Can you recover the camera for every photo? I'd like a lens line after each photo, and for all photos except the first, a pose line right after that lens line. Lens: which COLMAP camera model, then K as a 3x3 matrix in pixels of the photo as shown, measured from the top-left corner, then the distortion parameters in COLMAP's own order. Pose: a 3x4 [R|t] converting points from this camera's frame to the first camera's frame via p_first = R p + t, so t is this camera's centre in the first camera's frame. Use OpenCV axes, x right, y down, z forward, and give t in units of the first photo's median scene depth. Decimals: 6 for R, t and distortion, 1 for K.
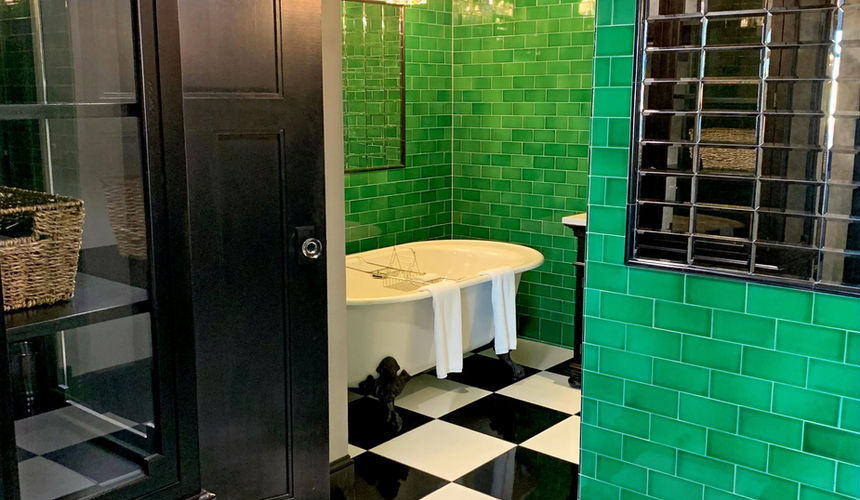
lens RADIAL K [[854.9, 0, 432.2], [0, 854.9, 251.1], [0, 0, 1]] dist [0.049339, 0.000000]
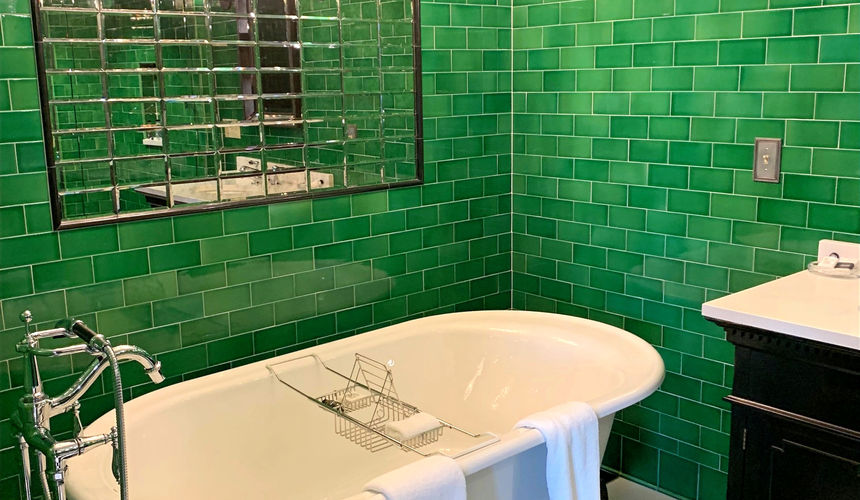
lens RADIAL K [[854.9, 0, 426.3], [0, 854.9, 247.3], [0, 0, 1]] dist [0.049339, 0.000000]
pose [[0.988103, 0.010967, -0.153404, 0.060822], [-0.007878, 0.999754, 0.020729, -0.066359], [0.153594, -0.019274, 0.987946, 0.419682]]
